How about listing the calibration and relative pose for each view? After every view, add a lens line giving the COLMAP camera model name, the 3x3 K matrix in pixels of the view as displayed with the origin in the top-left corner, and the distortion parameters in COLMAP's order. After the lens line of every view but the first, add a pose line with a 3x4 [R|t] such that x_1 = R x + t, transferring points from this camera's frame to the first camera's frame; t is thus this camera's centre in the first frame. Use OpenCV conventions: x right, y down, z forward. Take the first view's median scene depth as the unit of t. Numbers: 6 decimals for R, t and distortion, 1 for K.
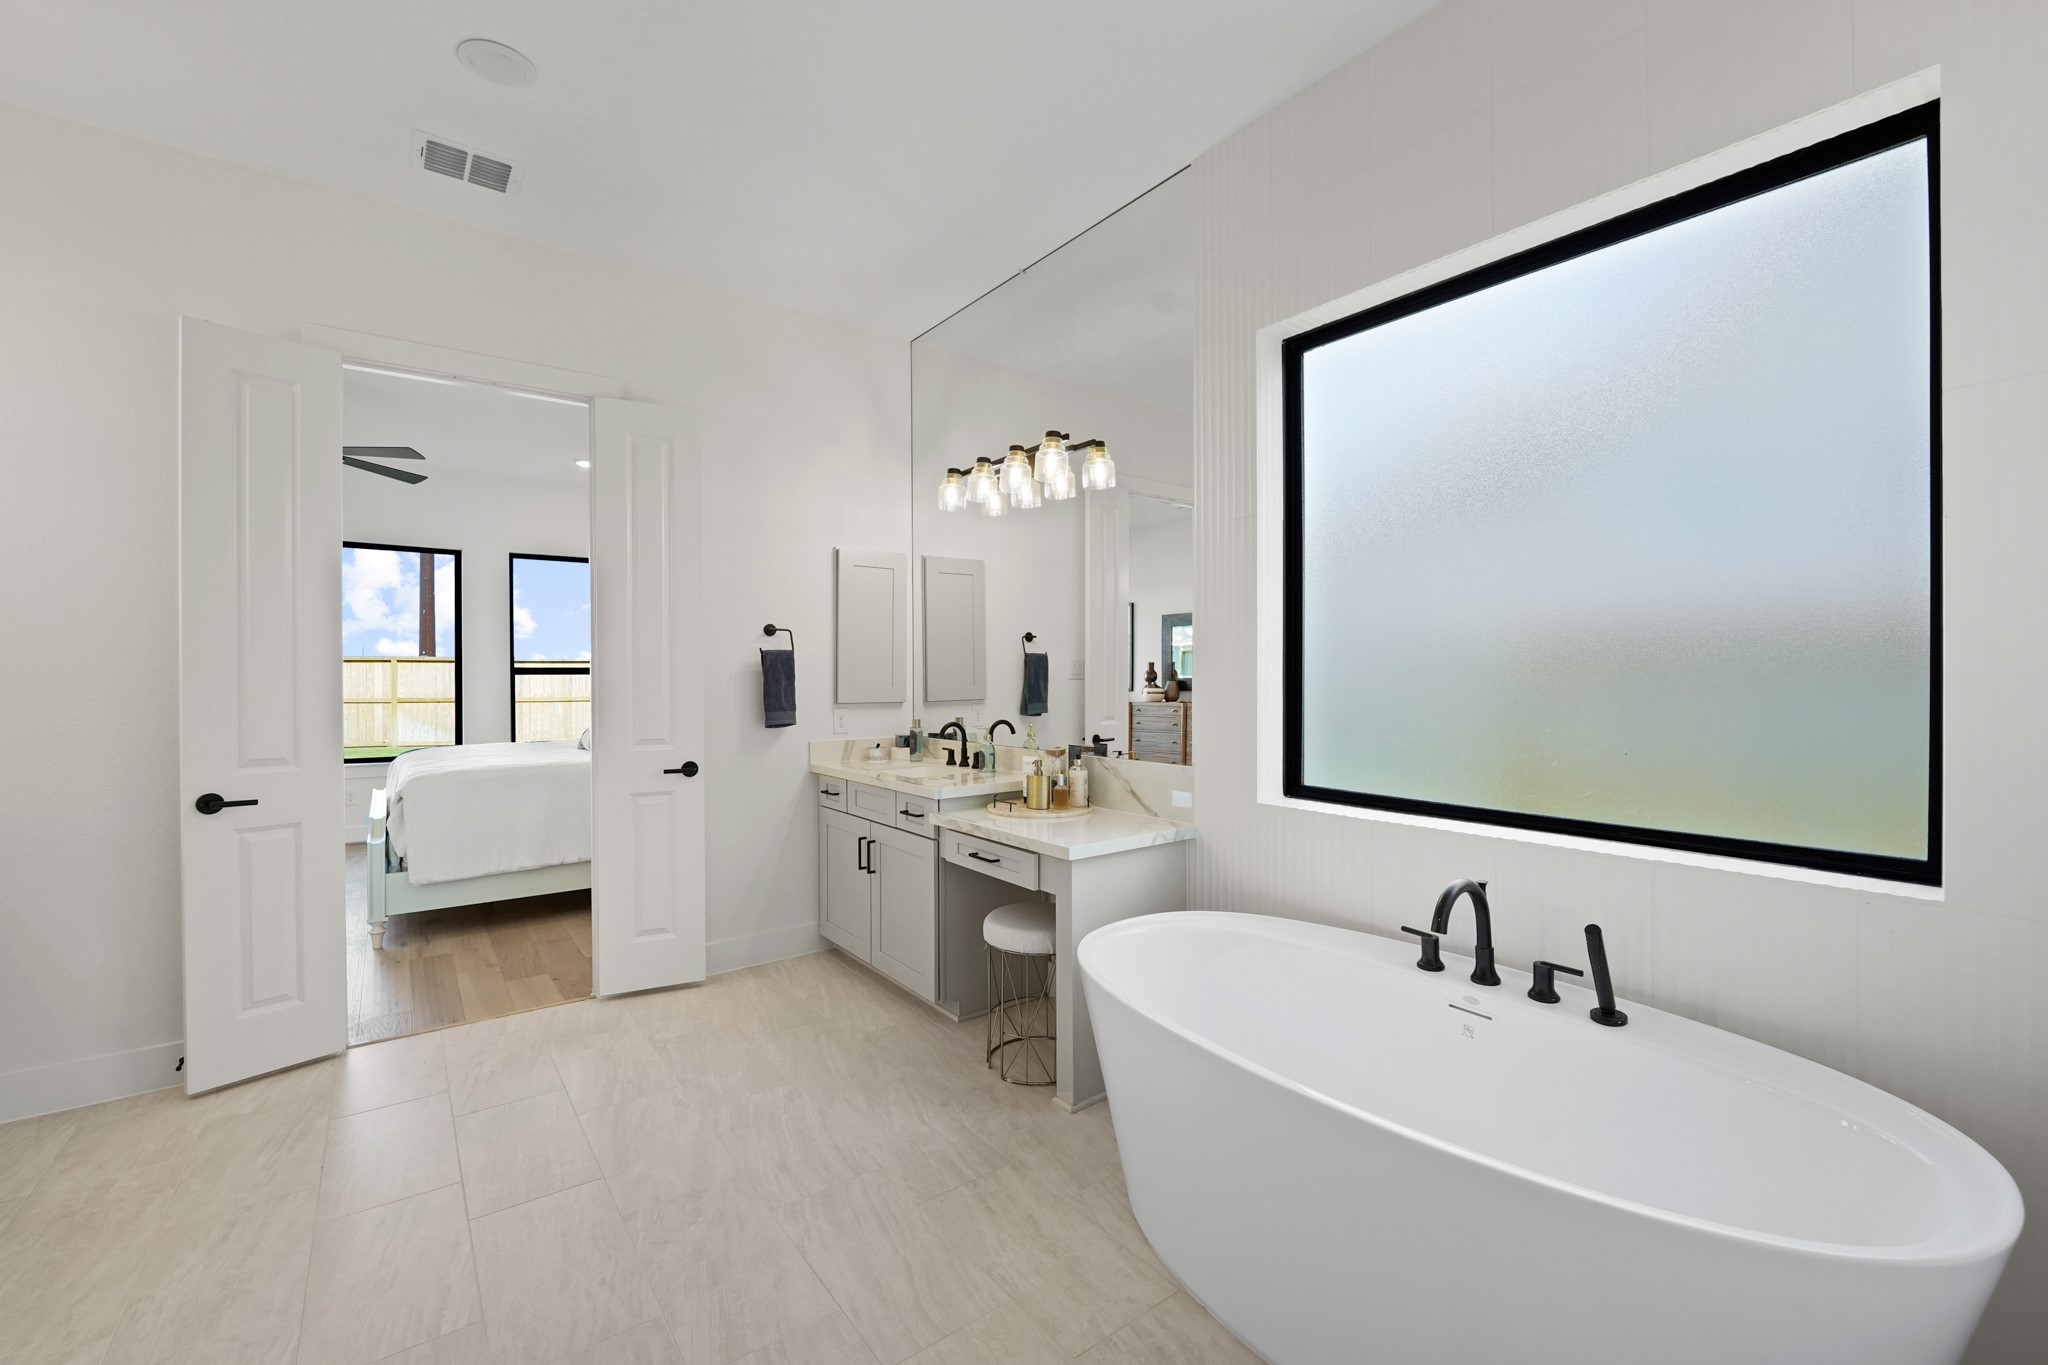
lens RADIAL K [[841.5, 0, 1031.6], [0, 841.5, 698.6], [0, 0, 1]] dist [-0.003401, -0.000461]
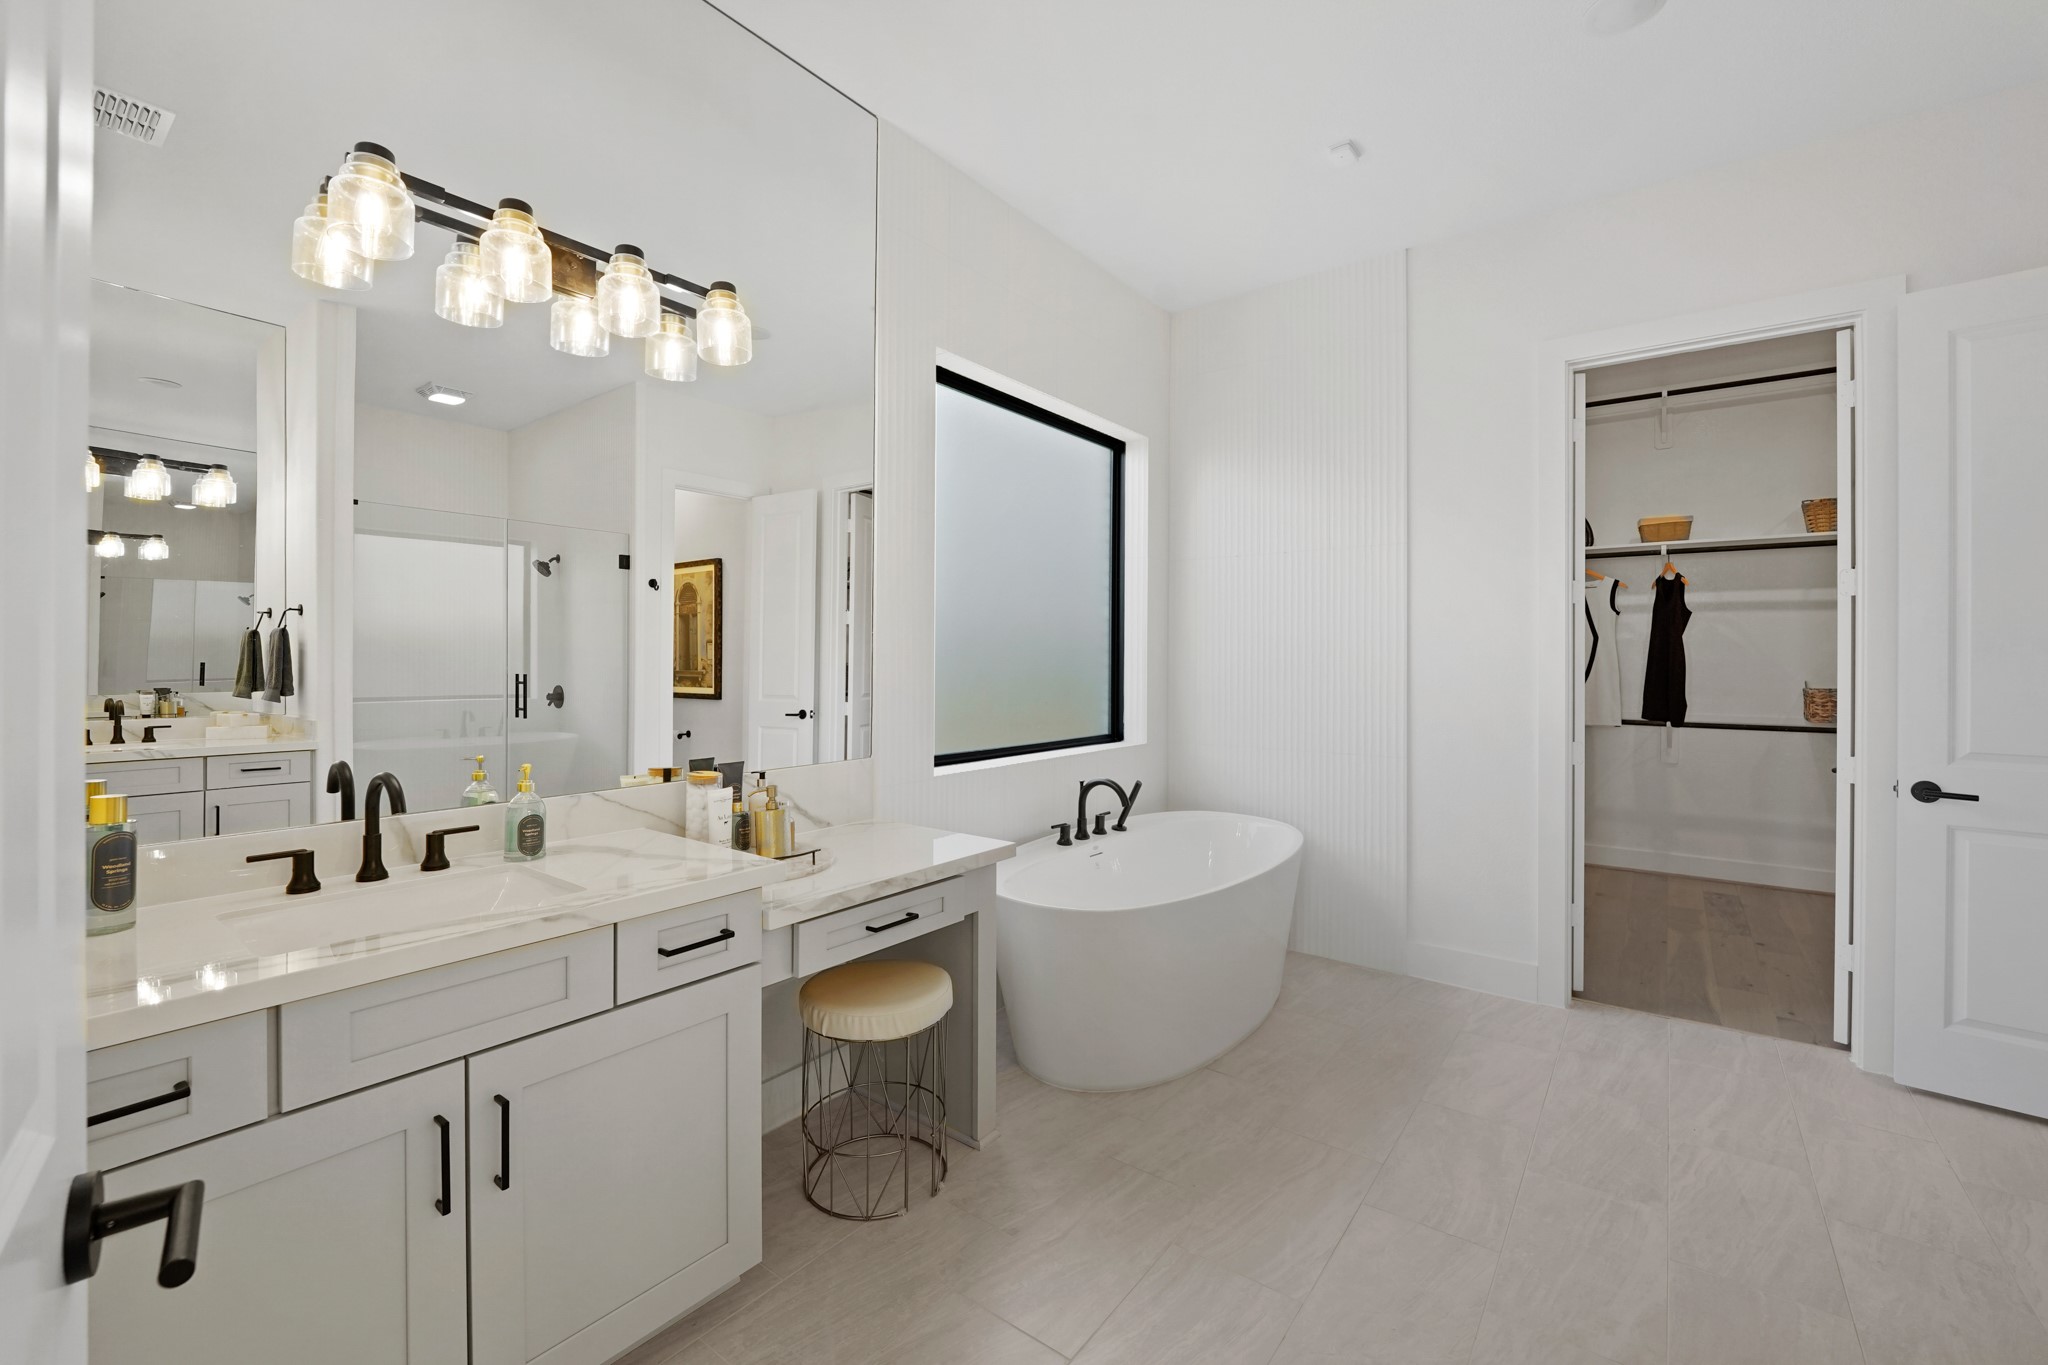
lens RADIAL K [[867.2, 0, 1028.8], [0, 867.2, 648.7], [0, 0, 1]] dist [-0.000886, -0.000175]
pose [[-0.274891, 0.000454, 0.961475, -0.906429], [0.012770, 0.999913, 0.003179, -0.044577], [-0.961391, 0.013152, -0.274873, 1.265408]]
